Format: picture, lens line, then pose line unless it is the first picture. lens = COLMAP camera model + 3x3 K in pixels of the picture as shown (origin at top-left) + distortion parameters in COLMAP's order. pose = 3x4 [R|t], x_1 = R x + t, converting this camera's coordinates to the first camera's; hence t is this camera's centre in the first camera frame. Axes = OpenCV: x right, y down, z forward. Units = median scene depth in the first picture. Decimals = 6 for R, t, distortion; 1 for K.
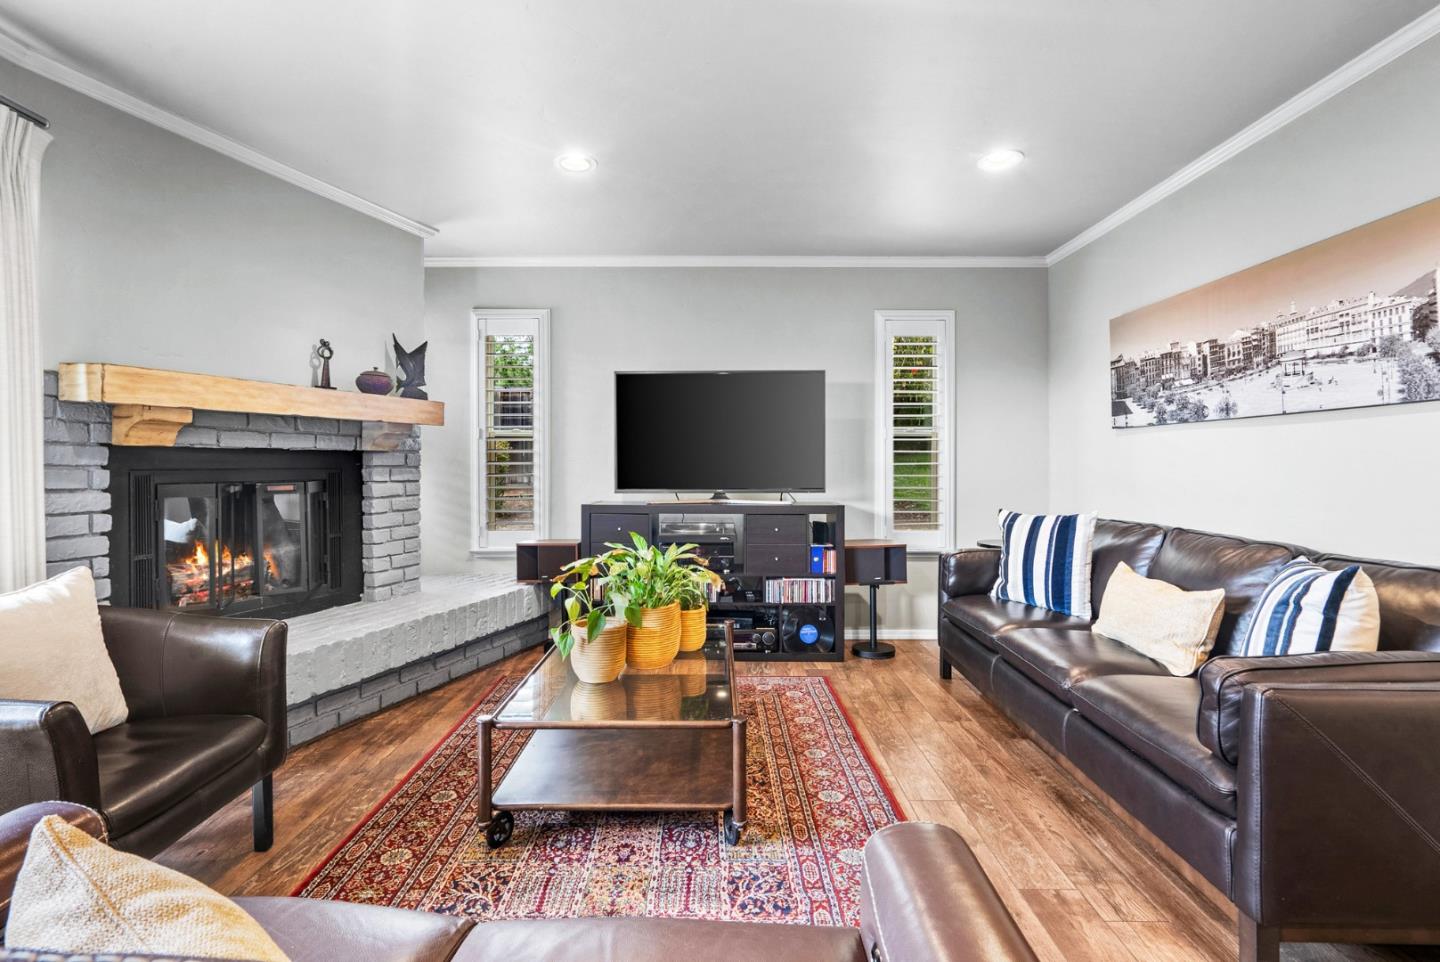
lens RADIAL K [[680.0, 0, 713.3], [0, 680.0, 469.5], [0, 0, 1]] dist [0.000457, 0.000403]
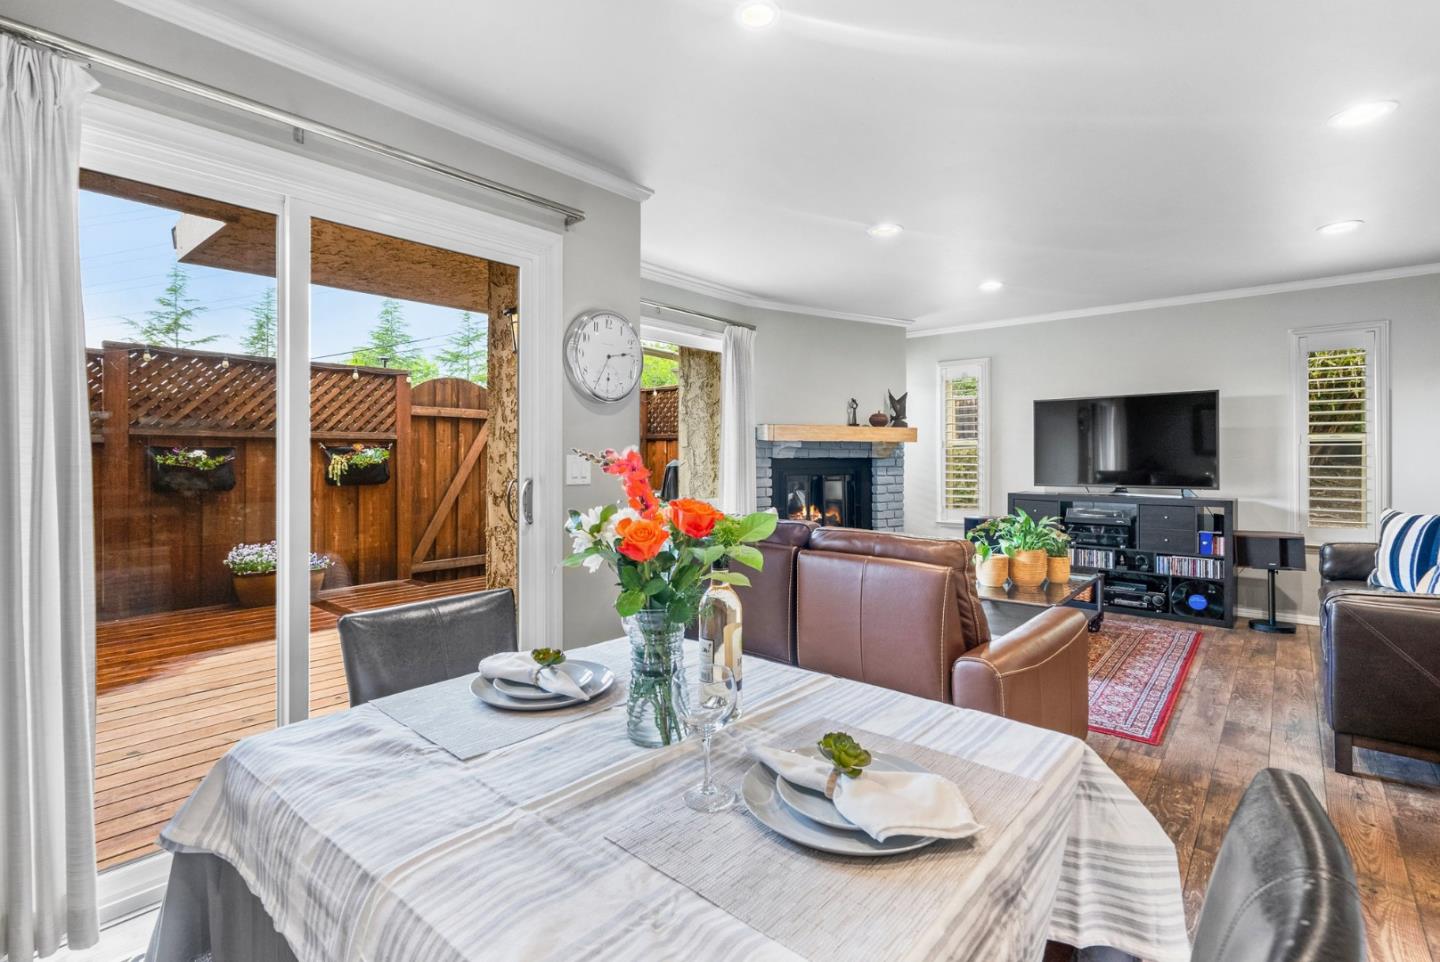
lens RADIAL K [[671.2, 0, 710.3], [0, 671.2, 458.4], [0, 0, 1]] dist [0.000942, 0.001022]
pose [[0.762305, 0.000308, -0.647218, 0.334098], [-0.003912, 0.999984, -0.004133, -0.019240], [0.647206, 0.005683, 0.762294, -0.686850]]
